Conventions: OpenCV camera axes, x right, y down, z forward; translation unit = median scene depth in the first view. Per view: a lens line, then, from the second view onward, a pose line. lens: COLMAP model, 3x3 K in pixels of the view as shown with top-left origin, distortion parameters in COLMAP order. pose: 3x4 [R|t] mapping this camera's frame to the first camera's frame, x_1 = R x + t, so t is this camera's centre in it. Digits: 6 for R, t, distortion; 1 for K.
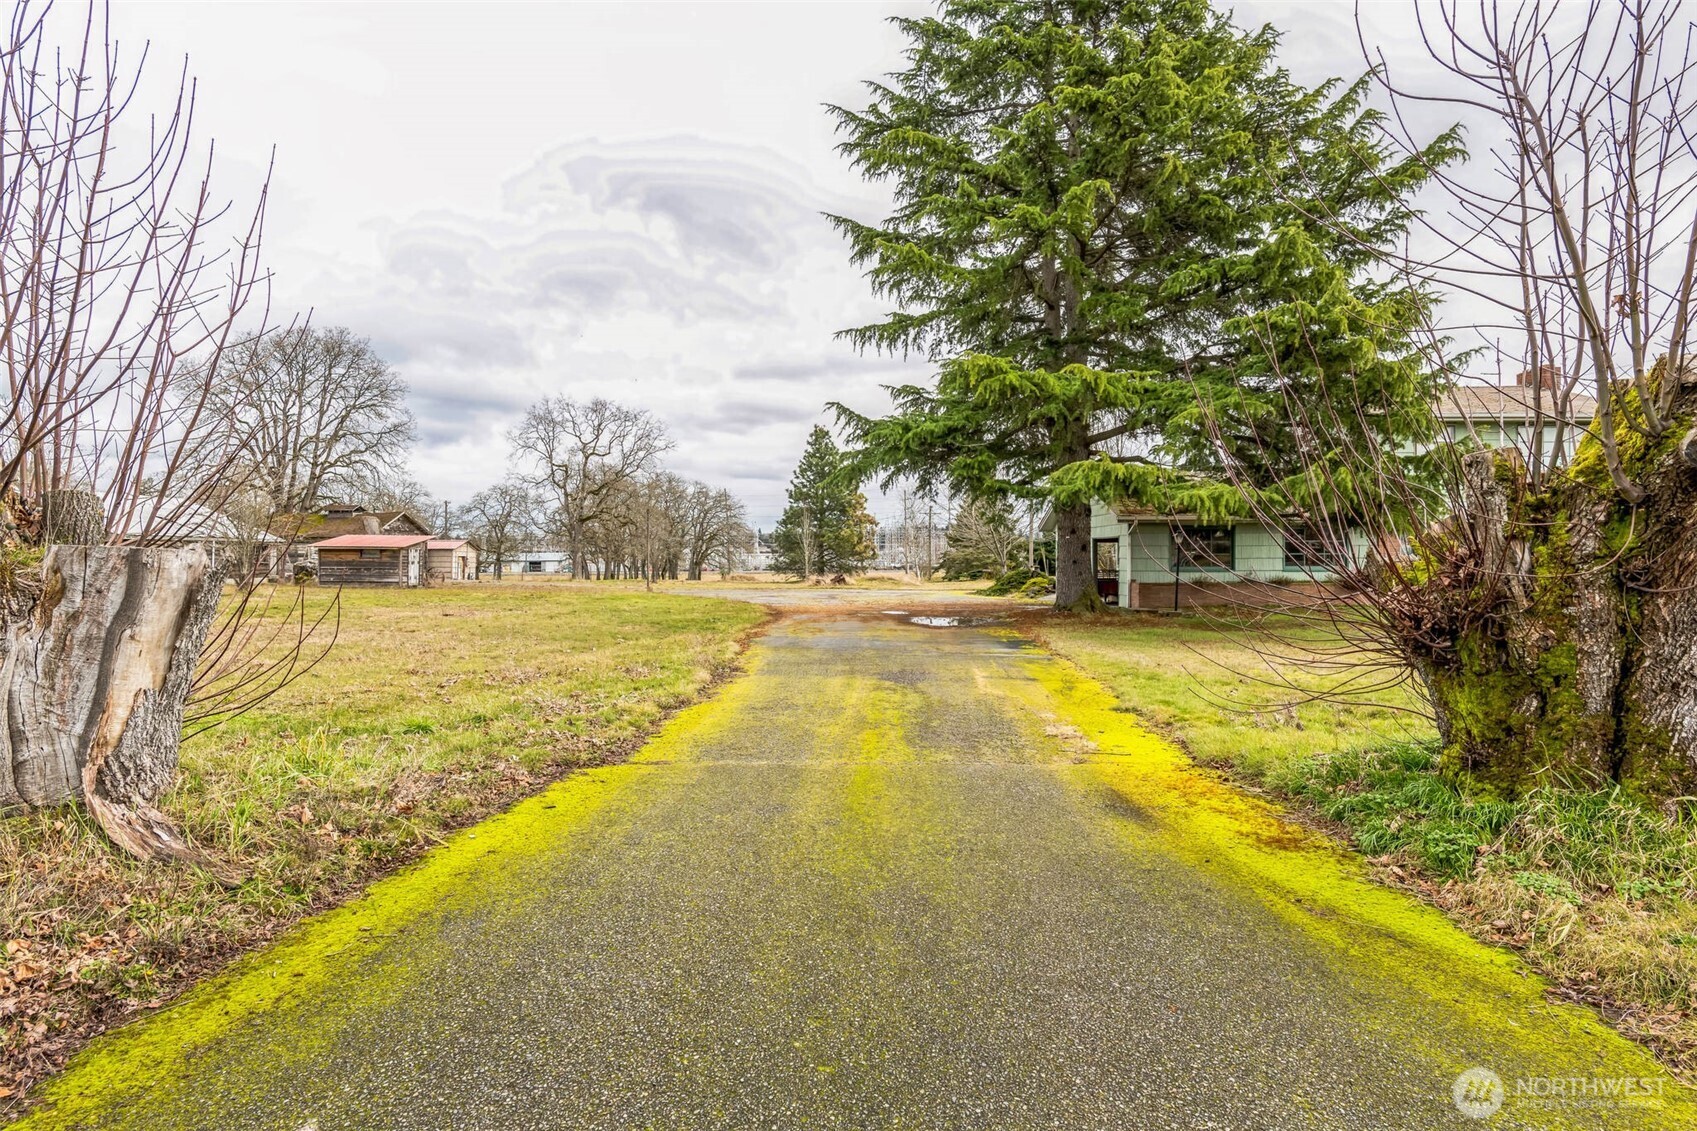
lens RADIAL K [[964.0, 0, 854.1], [0, 964.0, 561.0], [0, 0, 1]] dist [-0.008346, 0.000656]
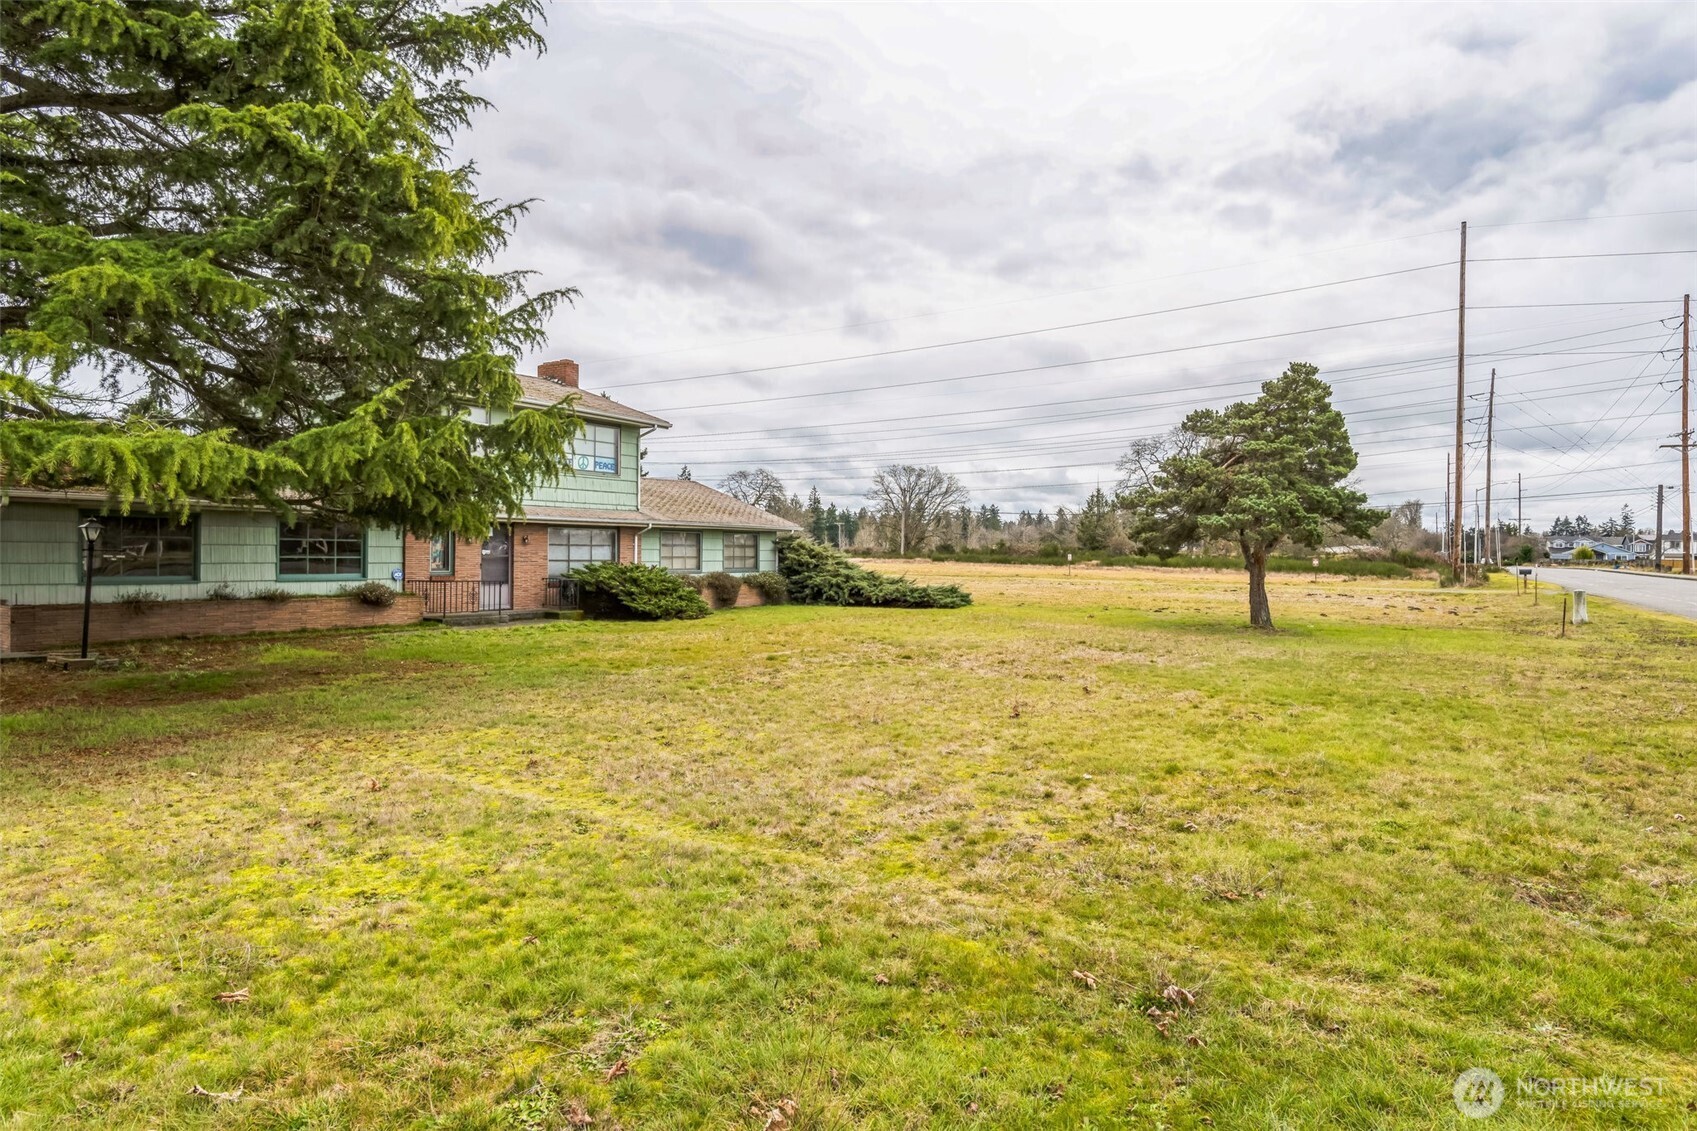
lens RADIAL K [[964.0, 0, 855.3], [0, 964.0, 557.7], [0, 0, 1]] dist [-0.008346, 0.000656]
pose [[0.561231, 0.003333, 0.827653, 0.143652], [-0.007004, 0.999975, 0.000722, -0.014331], [-0.827630, -0.006202, 0.561240, 0.359384]]
